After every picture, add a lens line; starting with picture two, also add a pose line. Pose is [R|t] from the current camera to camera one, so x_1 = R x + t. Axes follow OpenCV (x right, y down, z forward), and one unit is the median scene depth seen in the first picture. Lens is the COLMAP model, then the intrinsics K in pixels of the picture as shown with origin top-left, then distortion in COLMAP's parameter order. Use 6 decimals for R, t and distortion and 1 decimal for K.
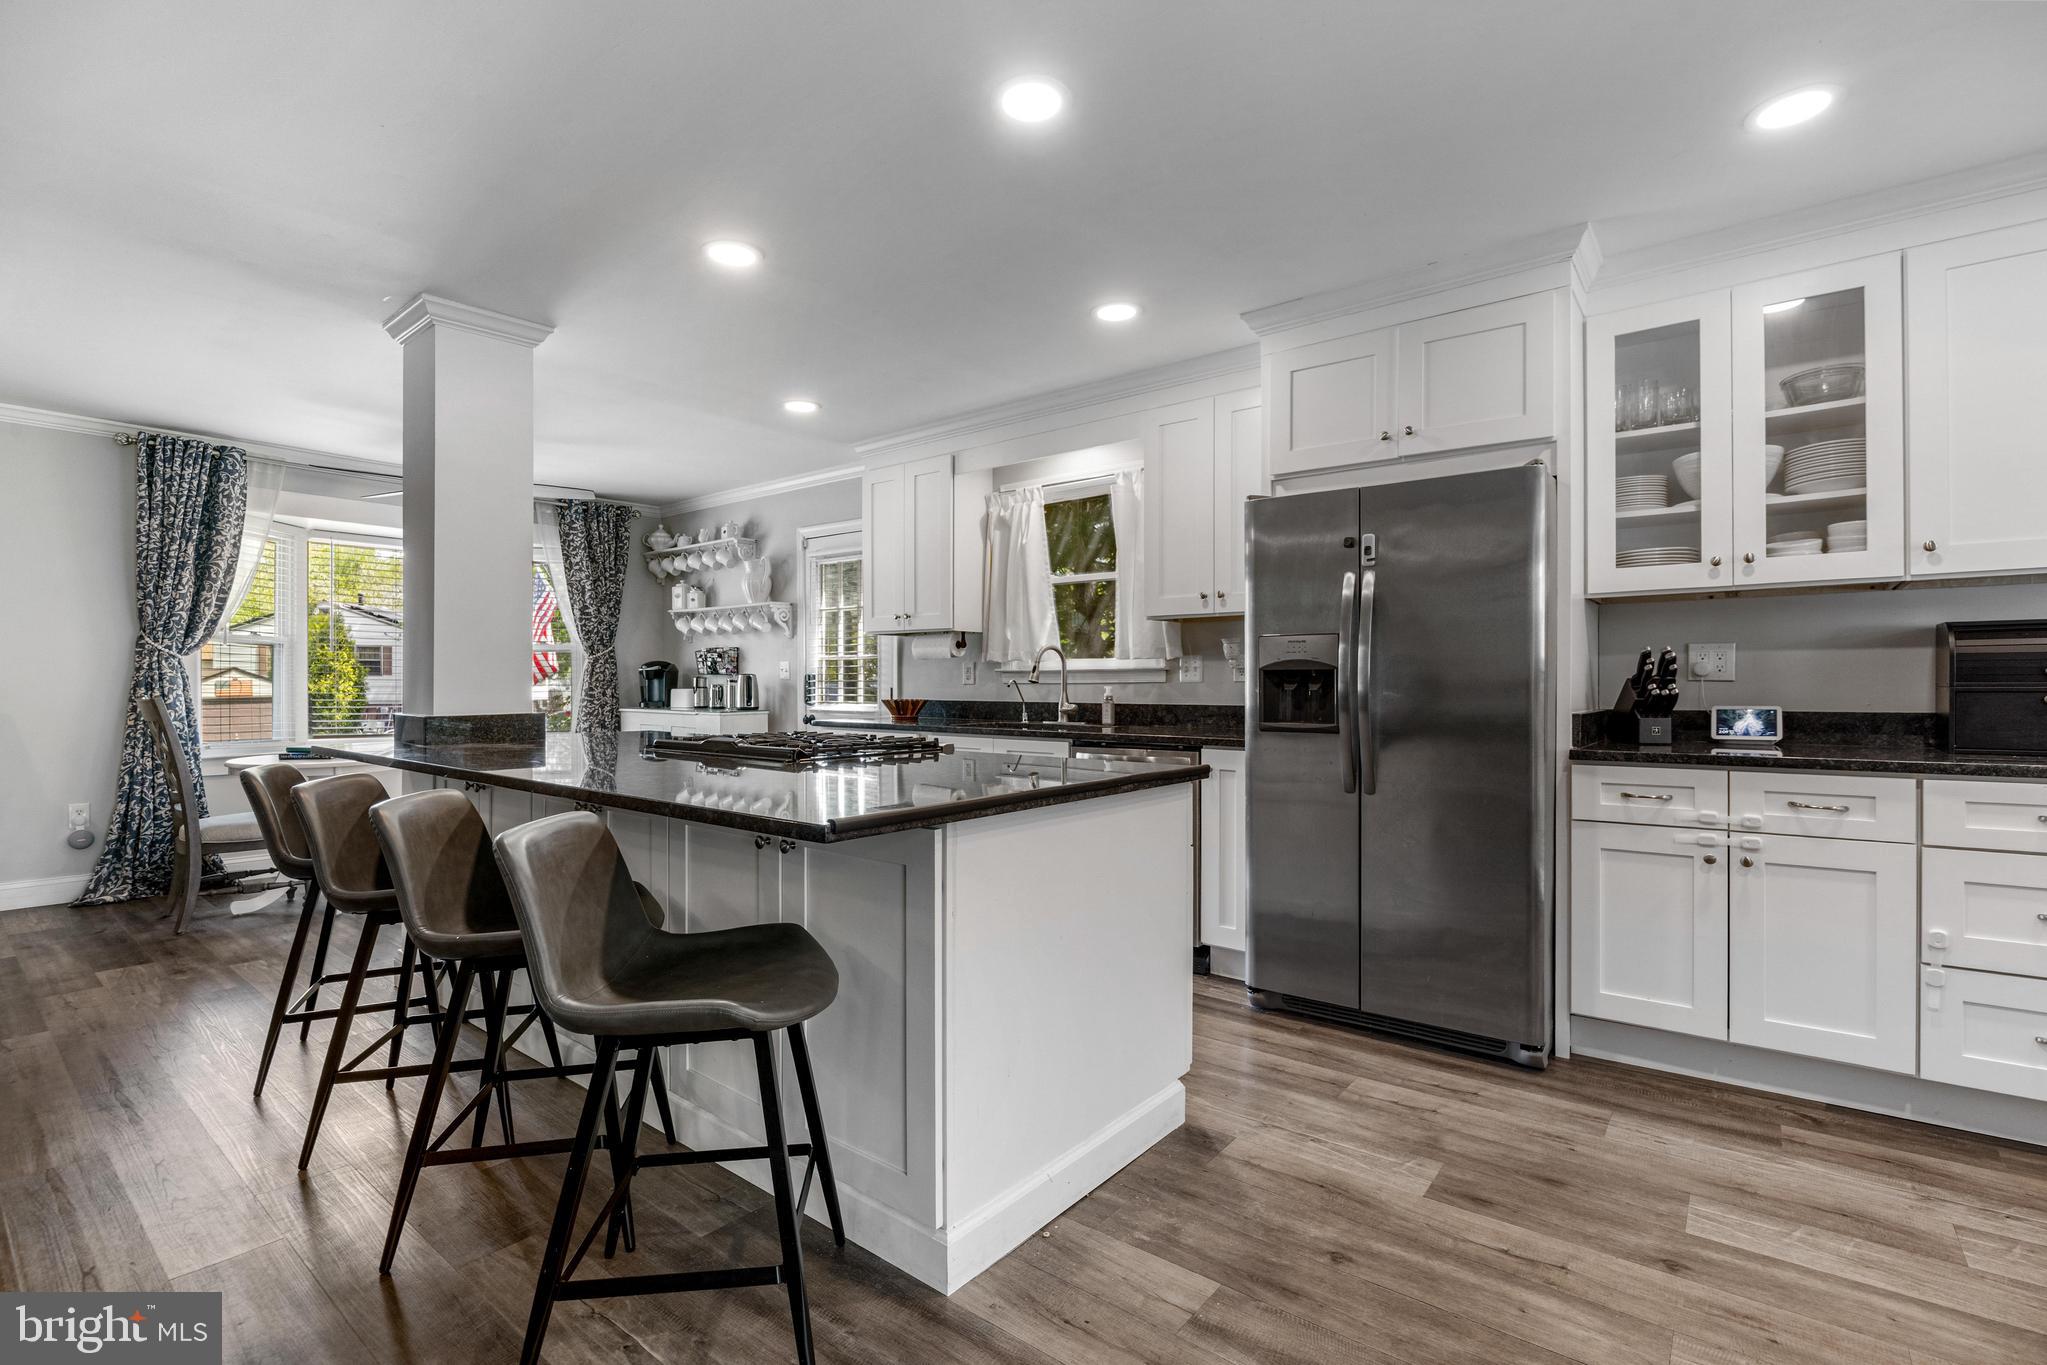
lens RADIAL K [[926.5, 0, 1024.9], [0, 926.5, 687.2], [0, 0, 1]] dist [-0.016026, 0.001390]
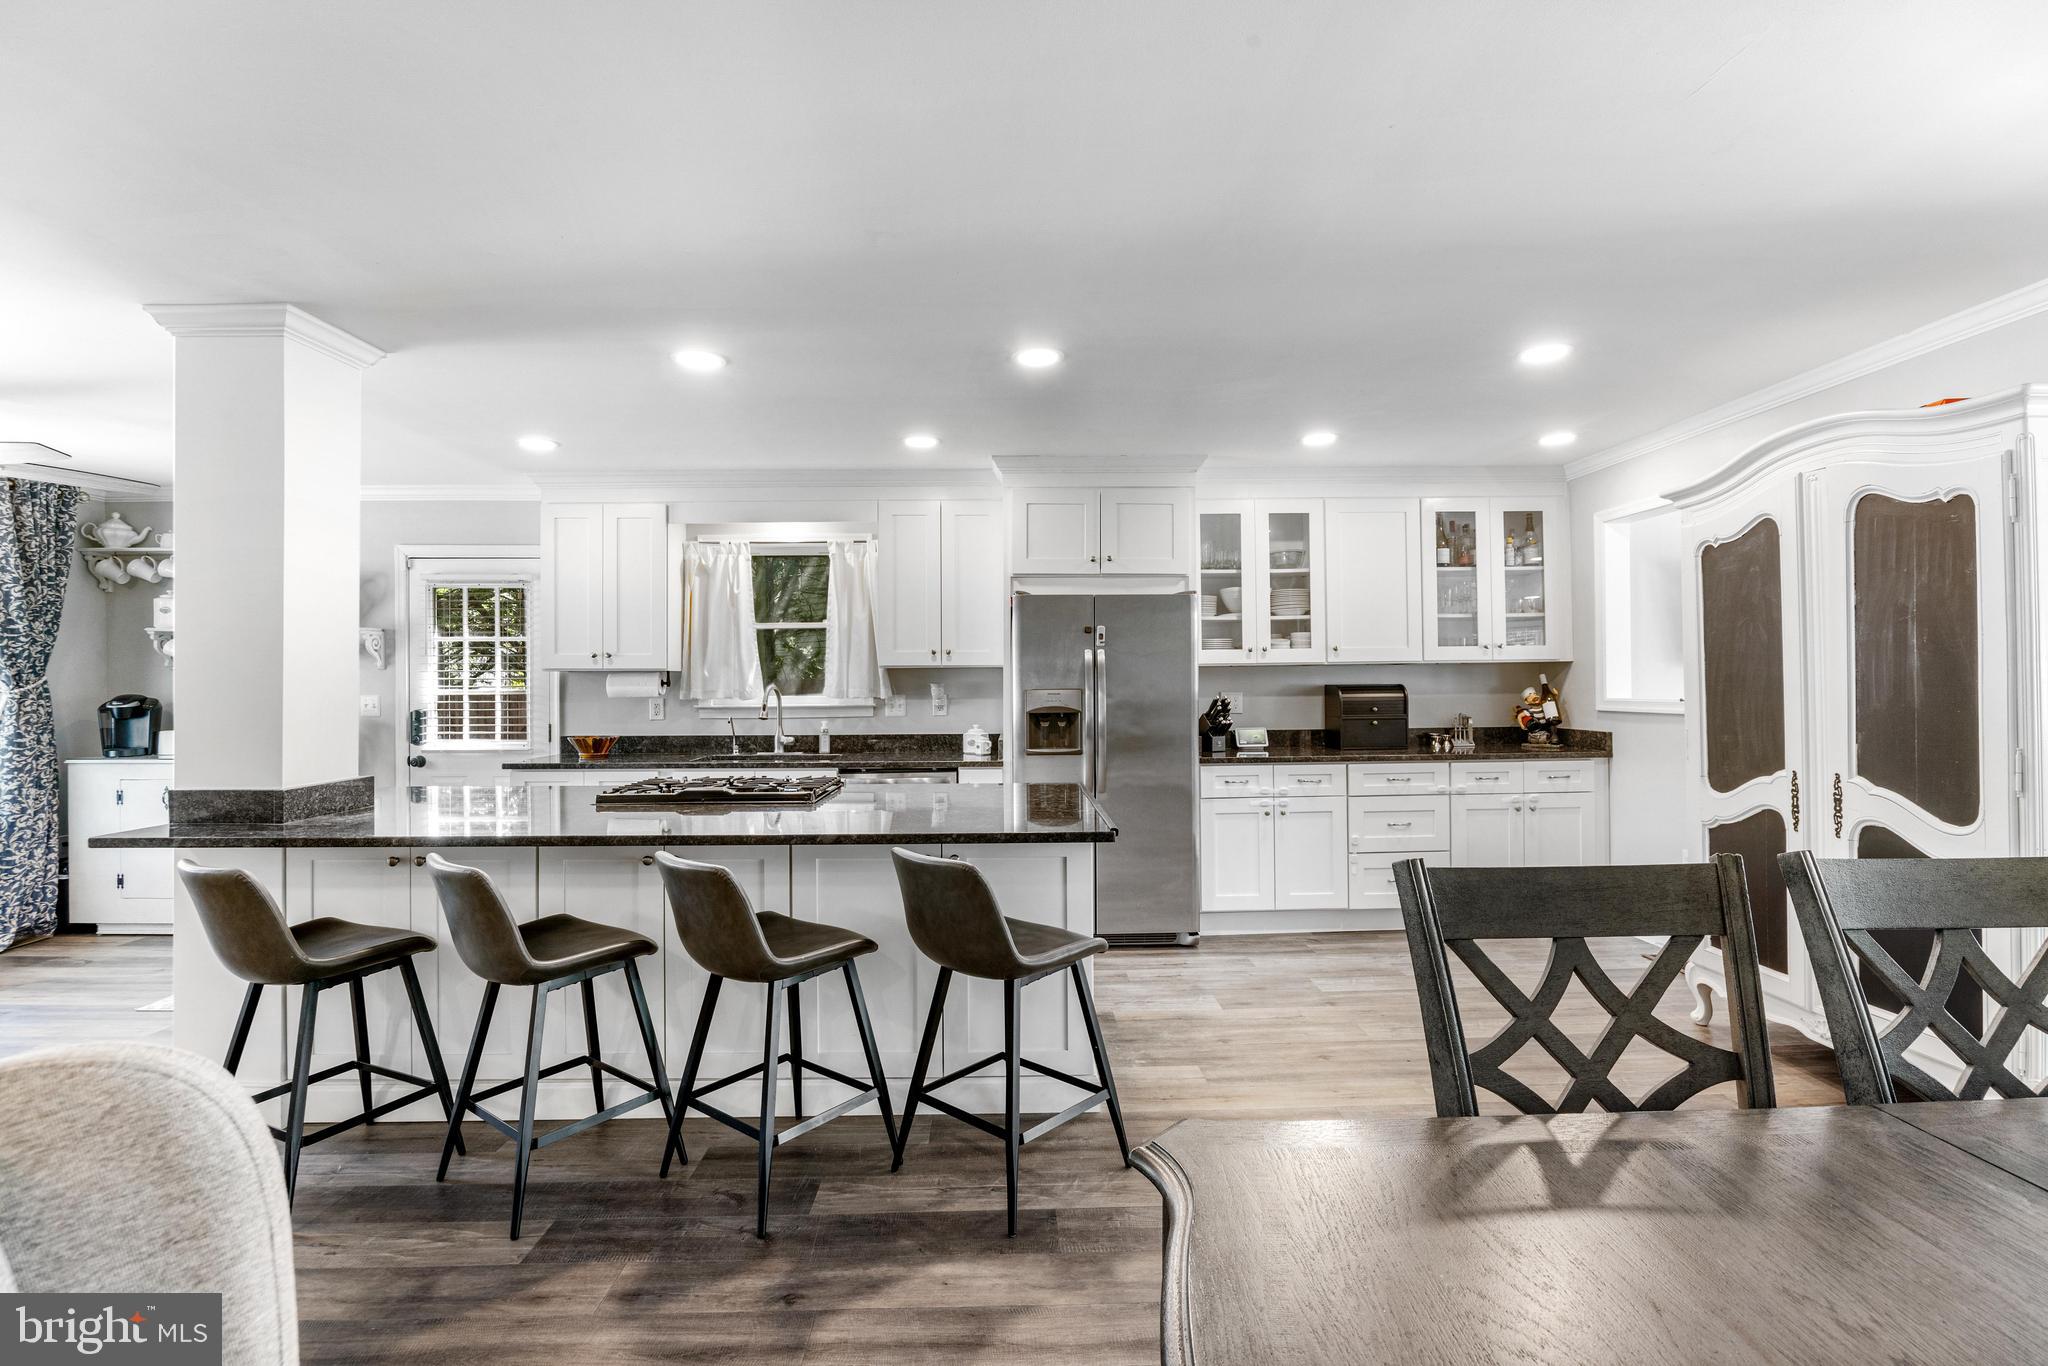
lens RADIAL K [[927.0, 0, 1022.4], [0, 927.0, 686.1], [0, 0, 1]] dist [-0.016026, 0.001390]
pose [[0.769659, -0.004792, 0.638437, -0.456492], [0.009529, 0.999947, -0.003983, -0.037117], [-0.638384, 0.009149, 0.769664, -0.072440]]
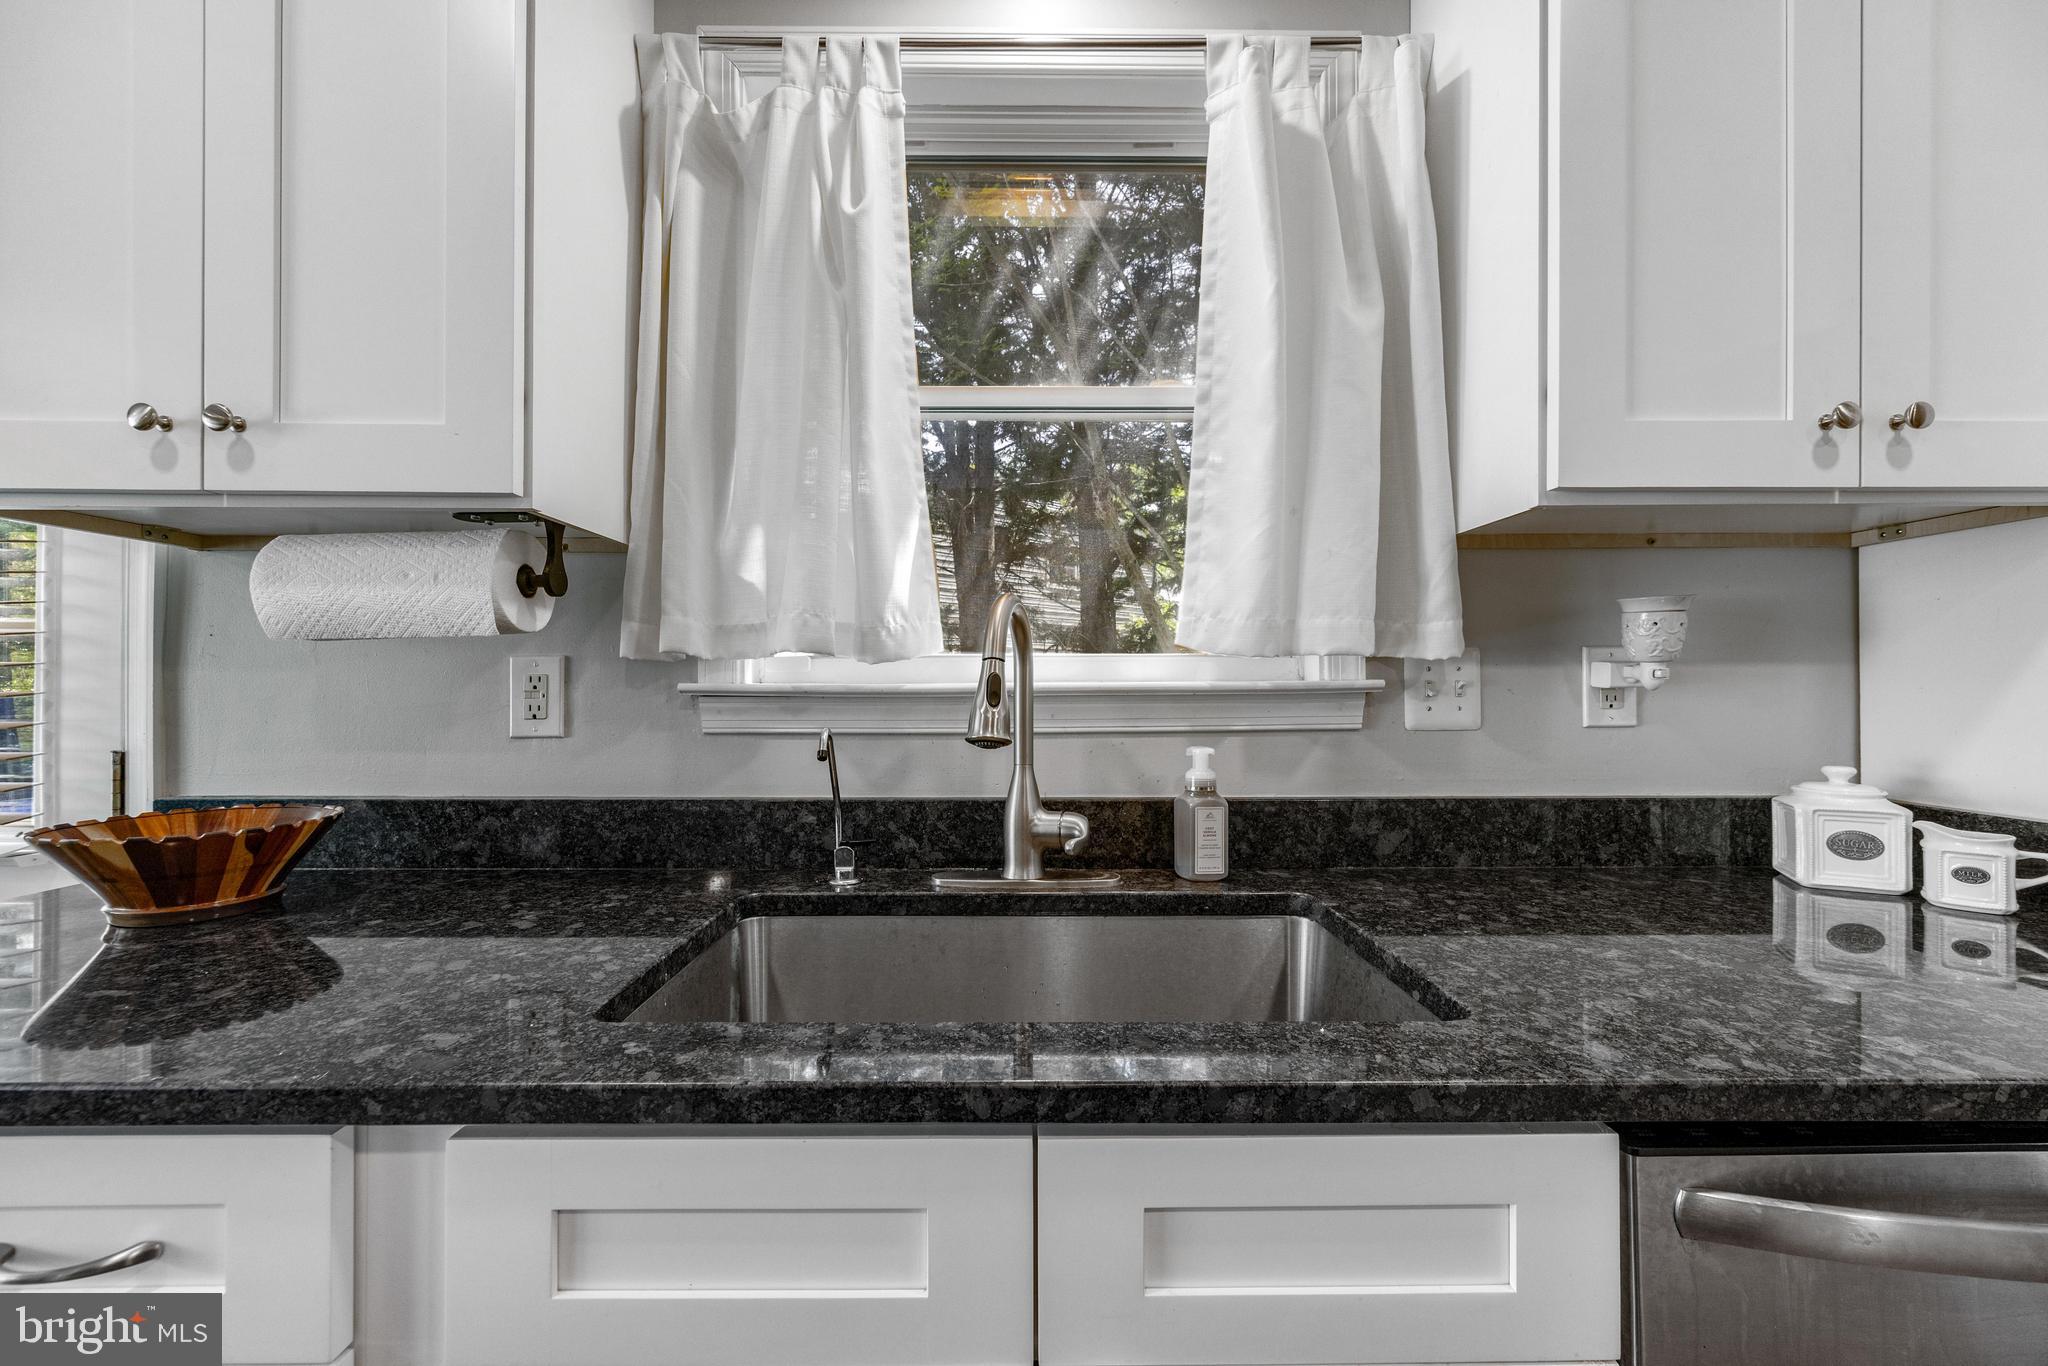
lens RADIAL K [[786.9, 0, 1028.4], [0, 786.9, 689.1], [0, 0, 1]] dist [-0.001990, 0.000538]
pose [[0.768127, 0.003655, 0.640287, -0.108932], [0.004166, 0.999934, -0.010706, -0.016234], [-0.640283, 0.010891, 0.768062, 0.815552]]
